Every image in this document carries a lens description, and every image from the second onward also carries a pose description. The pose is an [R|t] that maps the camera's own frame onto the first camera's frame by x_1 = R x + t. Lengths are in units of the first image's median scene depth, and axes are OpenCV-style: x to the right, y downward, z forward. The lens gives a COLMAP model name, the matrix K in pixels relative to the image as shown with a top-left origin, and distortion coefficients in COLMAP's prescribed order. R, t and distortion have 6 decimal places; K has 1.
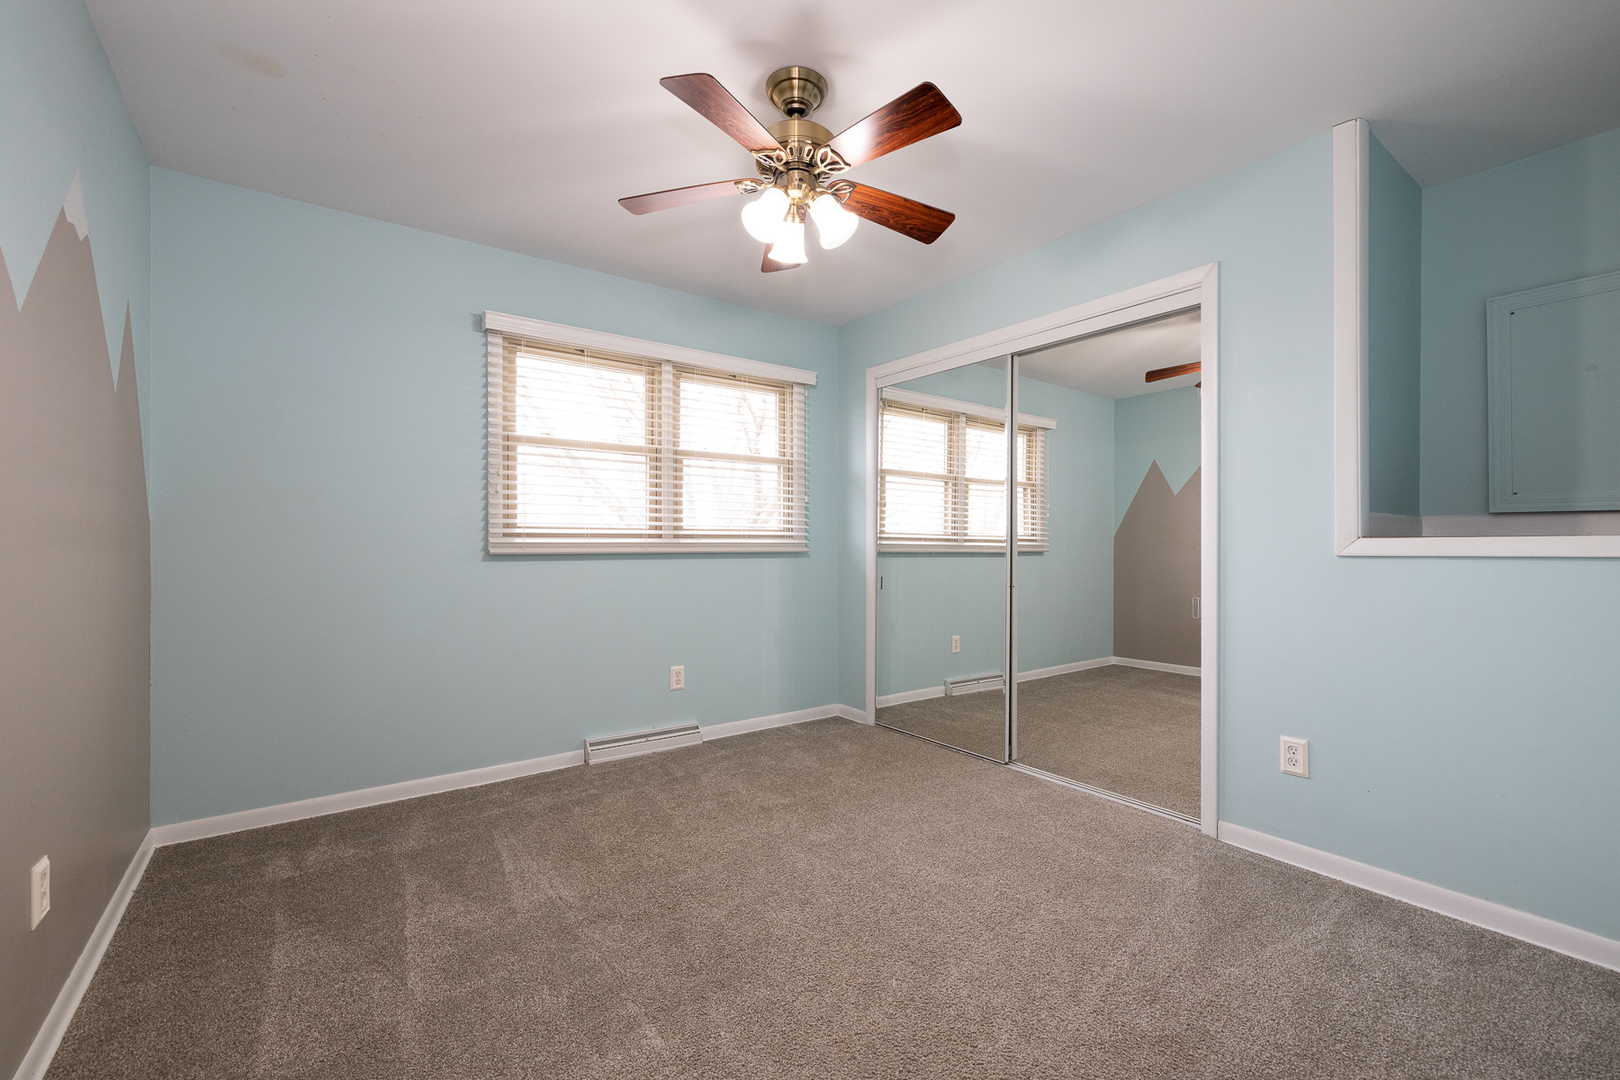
lens RADIAL K [[712.1, 0, 838.0], [0, 712.1, 554.5], [0, 0, 1]] dist [0.000288, 0.000233]
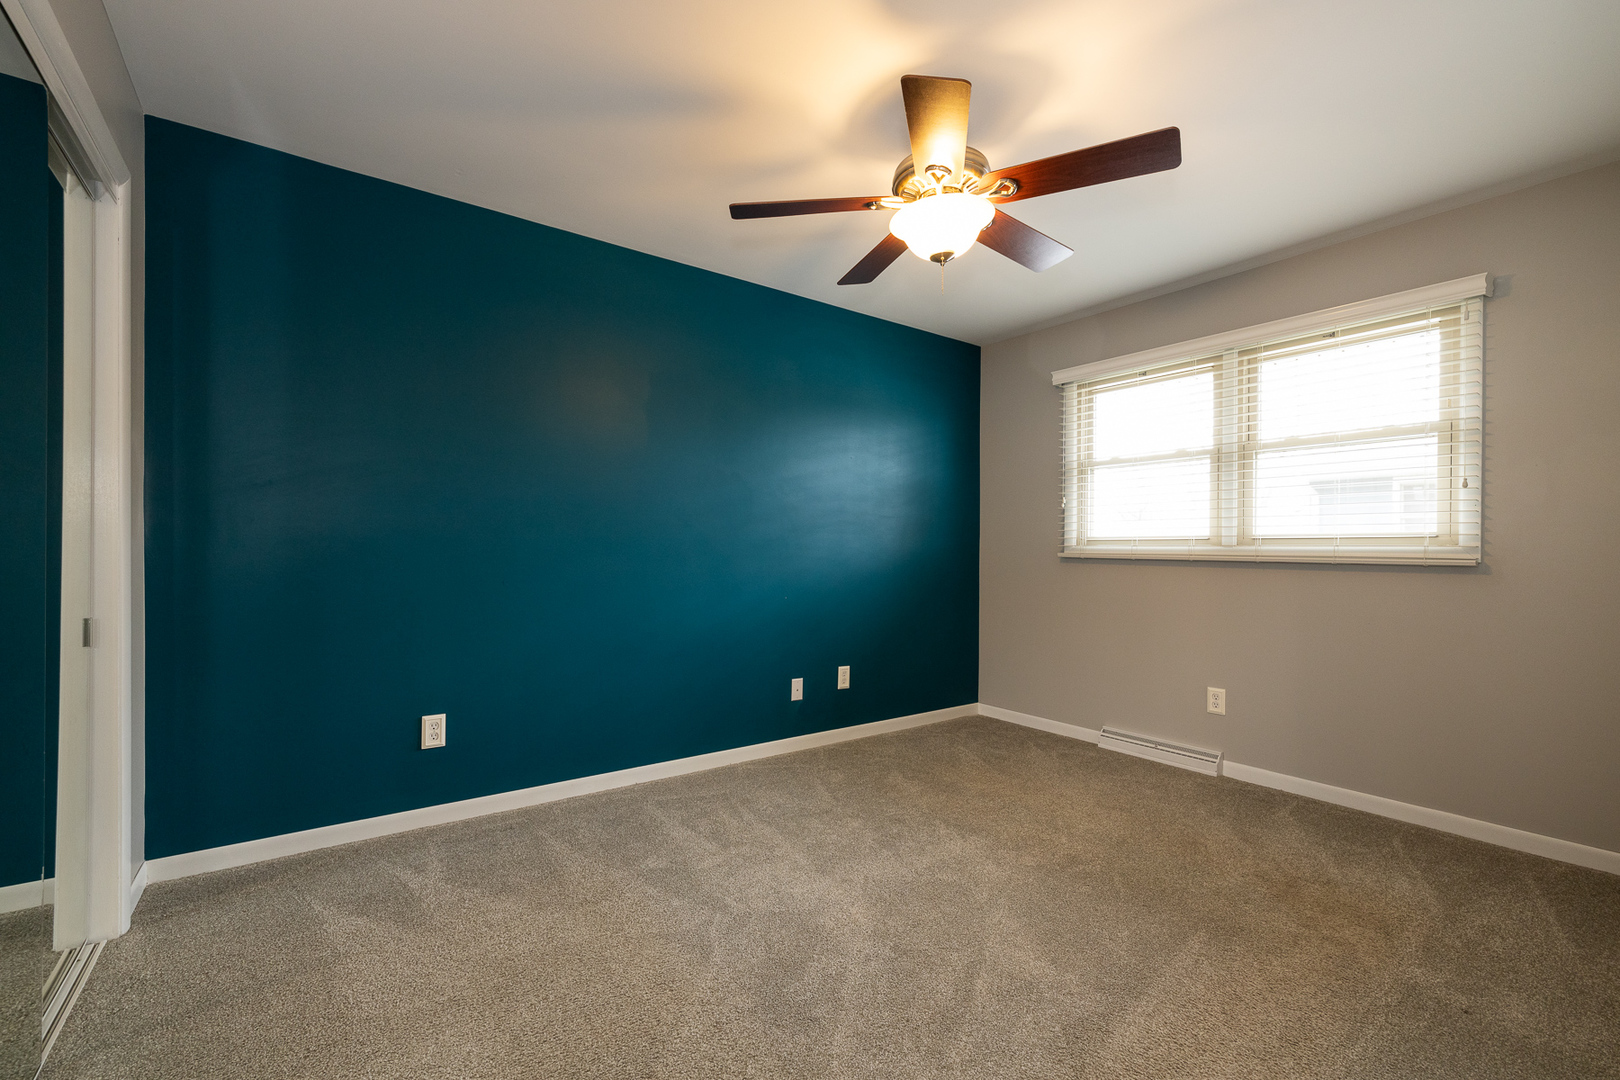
lens RADIAL K [[712.1, 0, 838.0], [0, 712.1, 554.5], [0, 0, 1]] dist [0.000288, 0.000233]
pose [[-0.007566, 0.003432, -0.999965, 0.672967], [-0.019551, 0.999802, 0.003579, -0.003828], [0.999780, 0.019578, -0.007498, 0.514221]]
